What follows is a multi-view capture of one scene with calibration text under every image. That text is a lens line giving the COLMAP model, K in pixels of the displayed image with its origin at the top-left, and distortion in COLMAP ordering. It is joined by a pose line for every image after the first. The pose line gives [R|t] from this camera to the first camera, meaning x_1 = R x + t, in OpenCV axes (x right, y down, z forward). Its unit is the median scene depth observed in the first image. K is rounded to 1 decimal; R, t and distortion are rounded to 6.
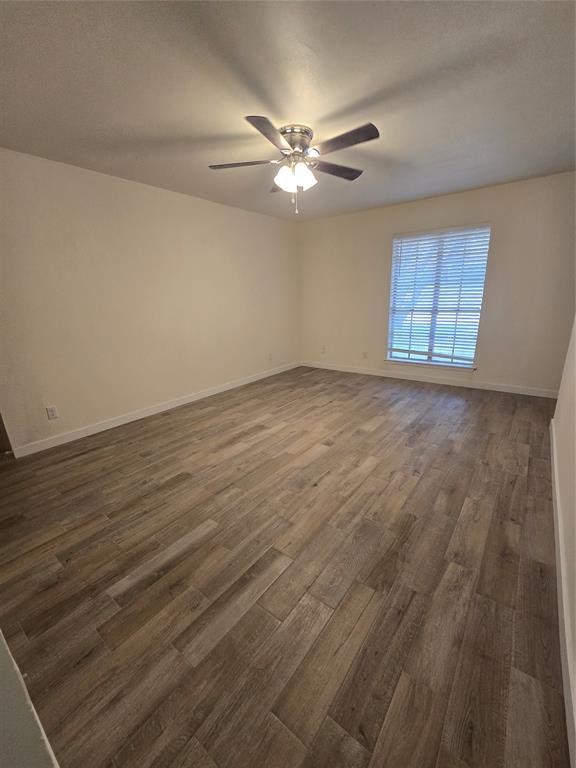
lens RADIAL K [[316.3, 0, 297.2], [0, 316.3, 389.7], [0, 0, 1]] dist [-0.001007, 0.000069]
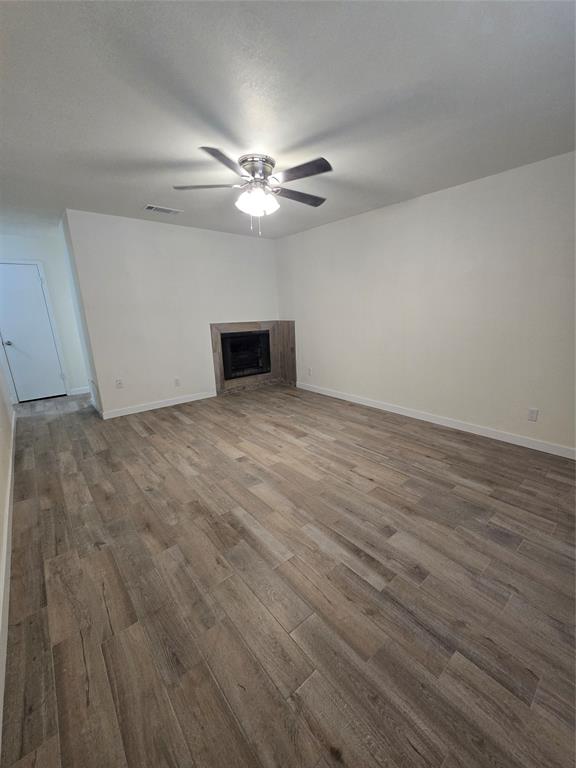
lens RADIAL K [[316.3, 0, 297.2], [0, 316.3, 389.7], [0, 0, 1]] dist [-0.001007, 0.000069]
pose [[-0.226953, 0.278626, -0.933199, 0.970881], [-0.249533, 0.909580, 0.332260, -0.427313], [0.941396, 0.308271, -0.136906, 1.272195]]
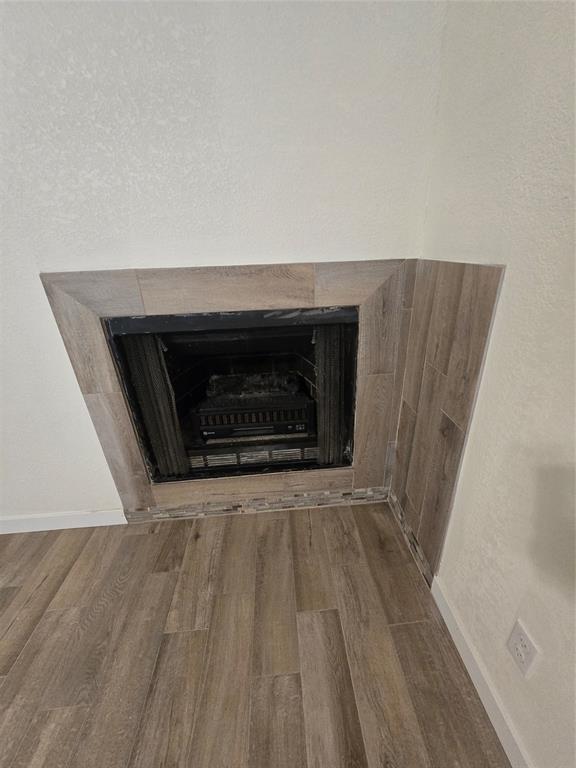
lens RADIAL K [[316.3, 0, 297.2], [0, 316.3, 389.7], [0, 0, 1]] dist [-0.001007, 0.000069]
pose [[-0.750421, 0.332053, -0.571497, -0.597449], [-0.130783, 0.772957, 0.620833, -0.231596], [0.647892, 0.540628, -0.536617, 0.954833]]
